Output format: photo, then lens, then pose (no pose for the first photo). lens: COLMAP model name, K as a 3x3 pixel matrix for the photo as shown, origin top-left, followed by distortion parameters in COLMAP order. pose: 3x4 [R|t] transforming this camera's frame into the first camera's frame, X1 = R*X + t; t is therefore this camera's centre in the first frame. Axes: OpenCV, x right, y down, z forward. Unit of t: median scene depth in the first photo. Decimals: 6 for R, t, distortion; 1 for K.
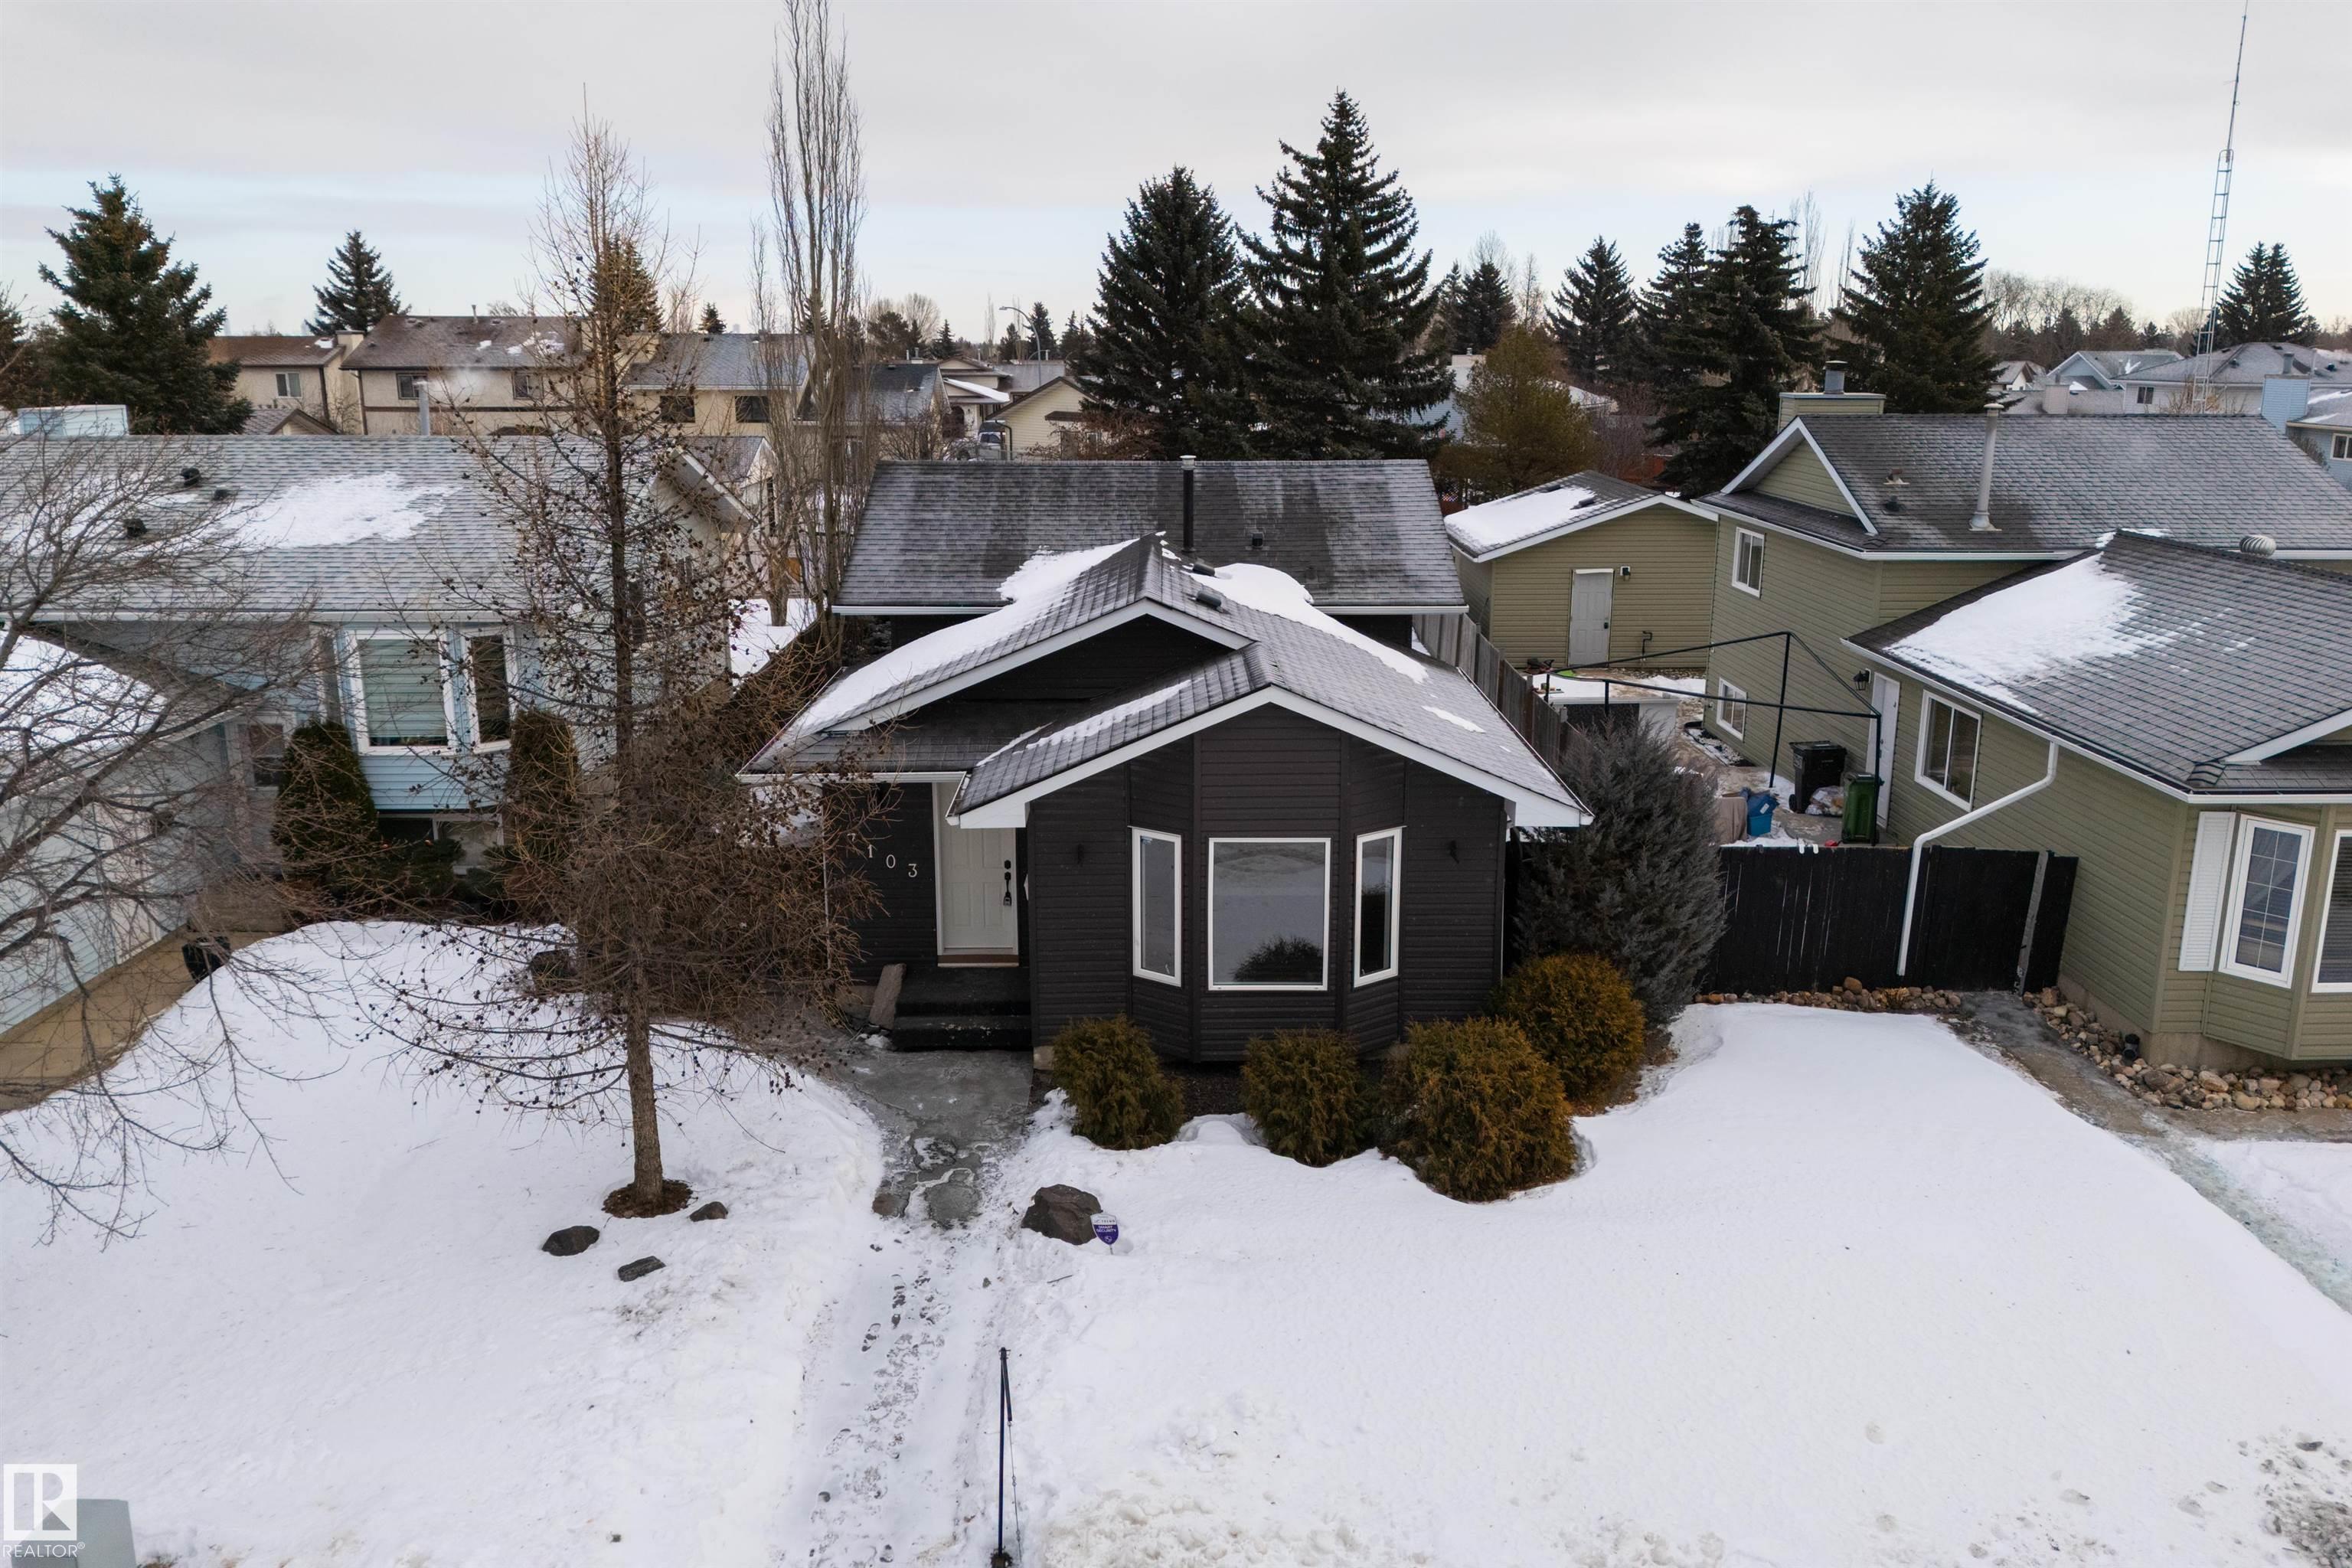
lens RADIAL K [[1740.5, 0, 1176.0], [0, 1740.5, 784.0], [0, 0, 1]] dist [0.036848, -0.044513]
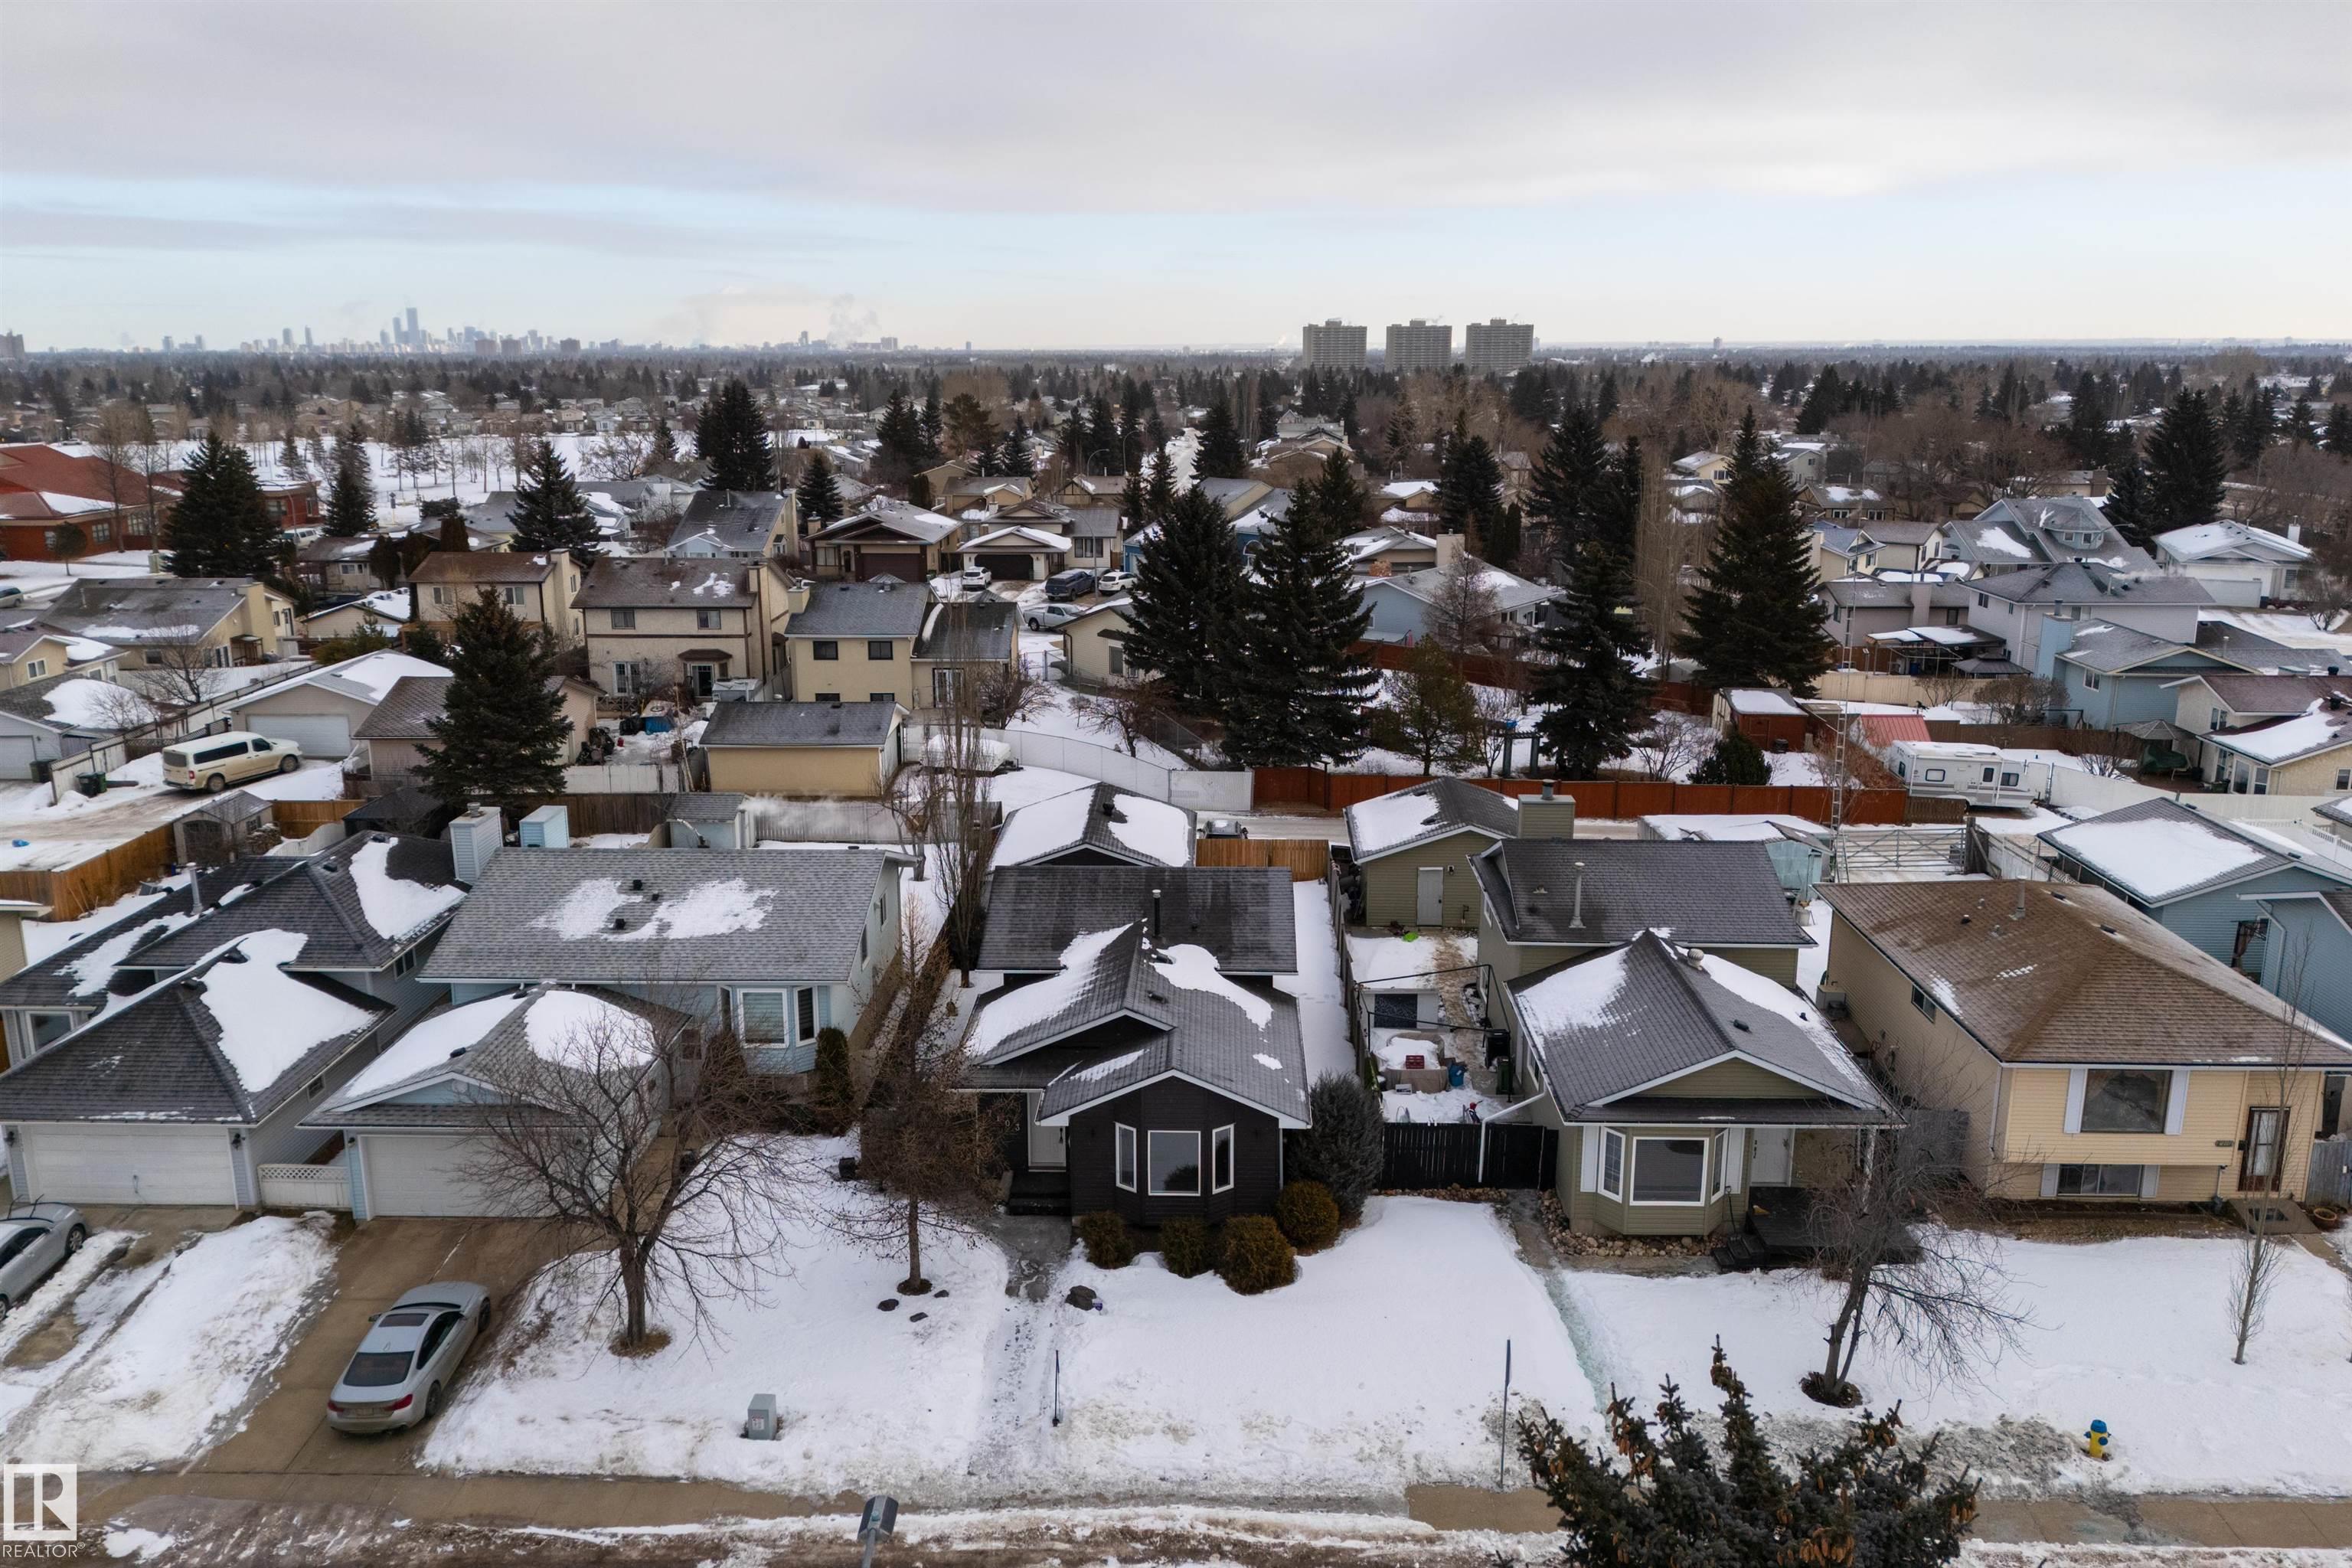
lens RADIAL K [[1743.8, 0, 1176.0], [0, 1743.8, 784.0], [0, 0, 1]] dist [0.080900, -0.112870]
pose [[0.999357, 0.008005, -0.034937, 0.128113], [-0.008045, 0.999967, -0.001010, -0.409490], [0.034928, 0.001291, 0.999389, -1.269379]]
